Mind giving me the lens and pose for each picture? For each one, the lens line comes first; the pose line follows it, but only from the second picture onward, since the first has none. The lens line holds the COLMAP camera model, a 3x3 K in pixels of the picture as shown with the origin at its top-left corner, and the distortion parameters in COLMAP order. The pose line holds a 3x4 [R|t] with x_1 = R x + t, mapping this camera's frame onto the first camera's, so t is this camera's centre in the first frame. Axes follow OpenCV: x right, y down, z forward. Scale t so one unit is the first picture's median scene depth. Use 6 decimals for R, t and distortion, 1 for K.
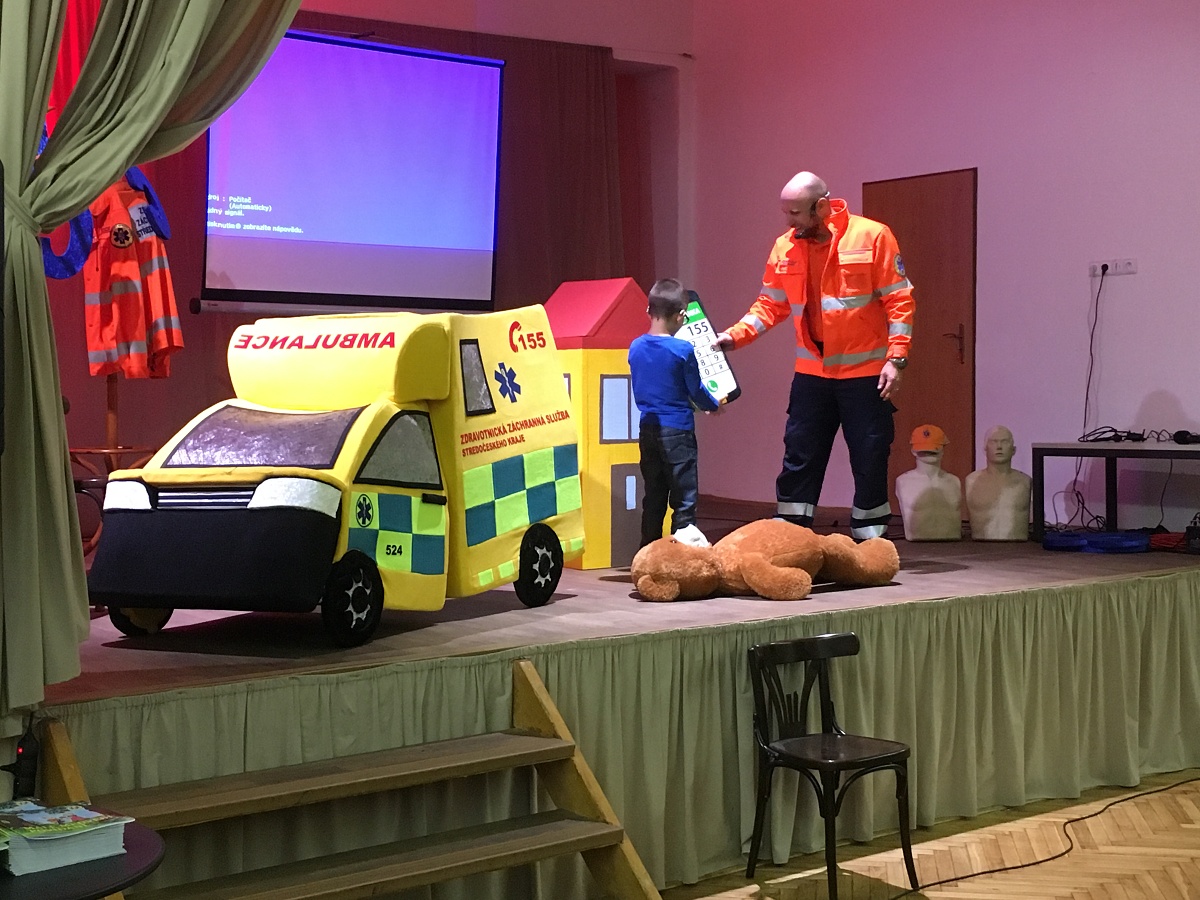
lens RADIAL K [[1671.6, 0, 607.9], [0, 1671.6, 440.6], [0, 0, 1]] dist [0.056338, 0.000000]
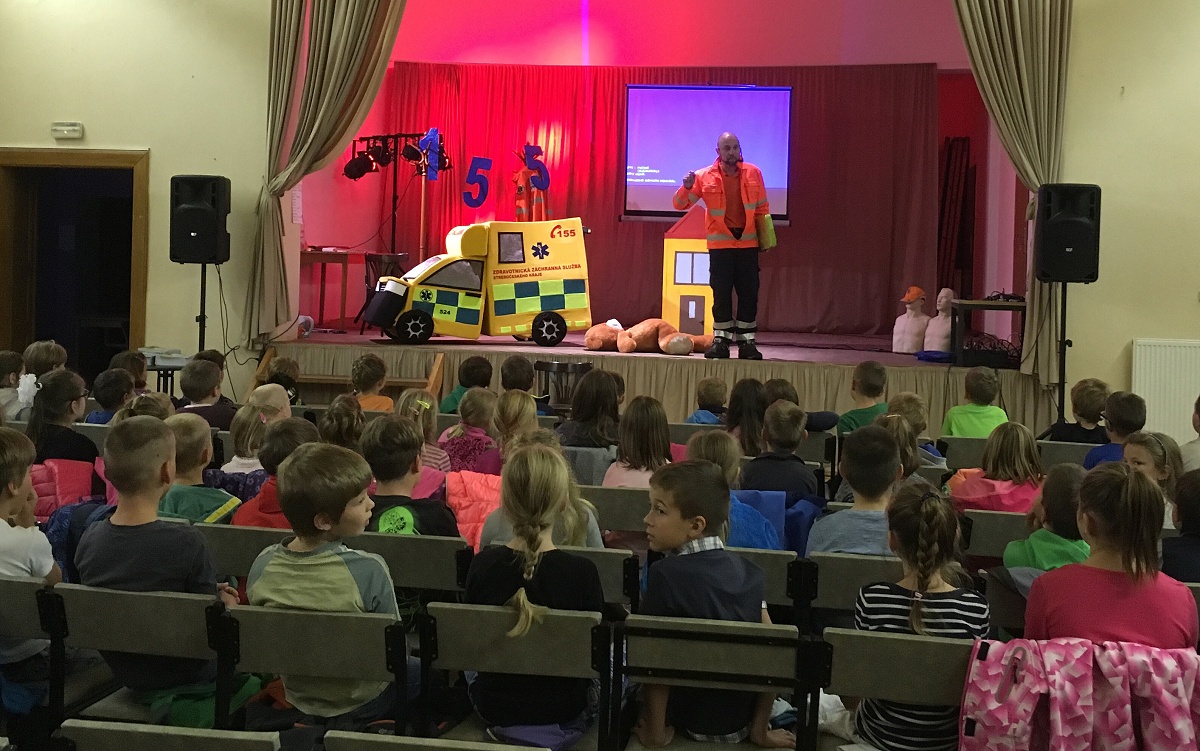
lens RADIAL K [[1245.1, 0, 657.3], [0, 1245.1, 278.8], [0, 0, 1]] dist [0.024316, 0.000000]
pose [[0.700238, 0.032429, -0.713173, 1.282914], [-0.053797, 0.998524, -0.007417, 0.008801], [0.711880, 0.043560, 0.700949, -0.109418]]
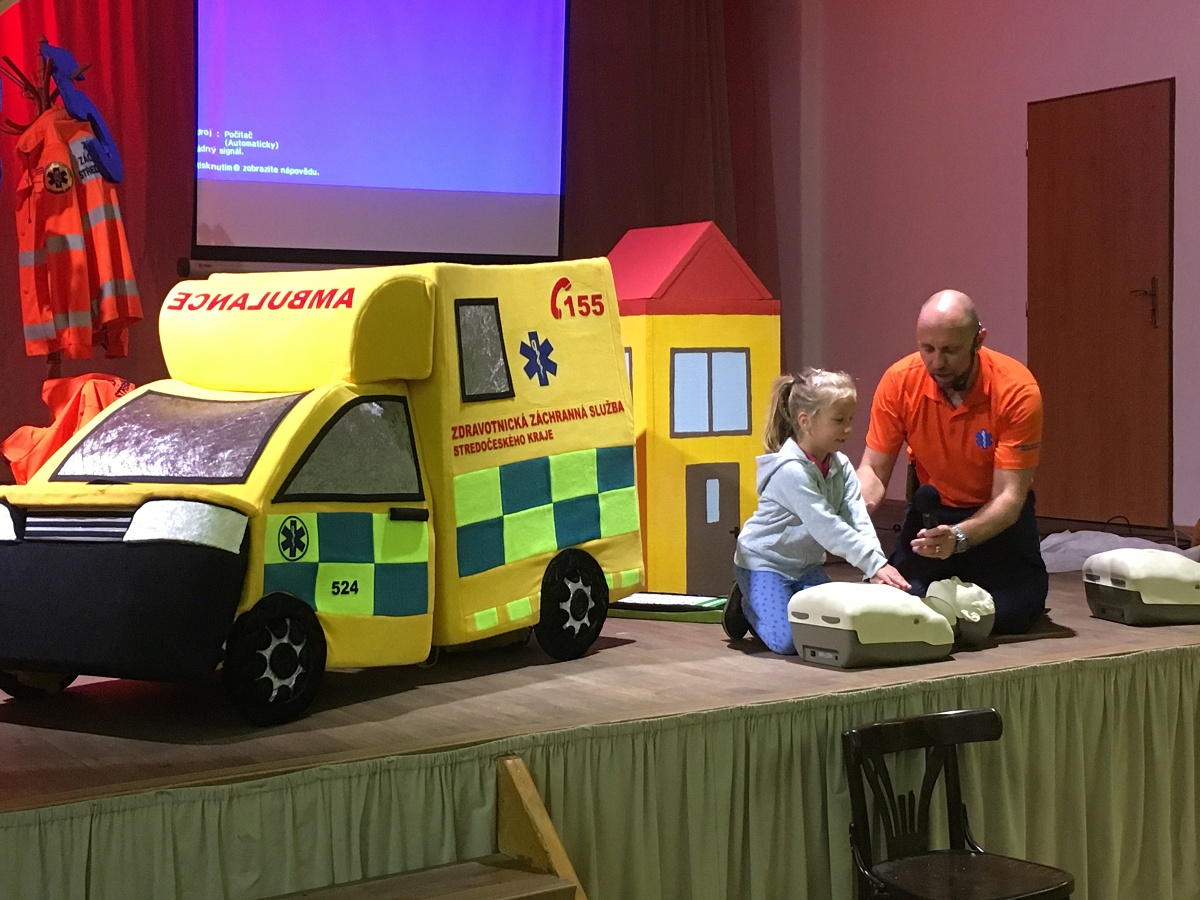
lens RADIAL K [[1818.6, 0, 607.7], [0, 1818.6, 447.5], [0, 0, 1]] dist [0.012435, 0.000000]
pose [[0.996264, -0.006460, -0.086121, 0.044609], [0.007713, 0.999869, 0.014216, -0.006449], [0.086018, -0.014827, 0.996183, 0.200140]]
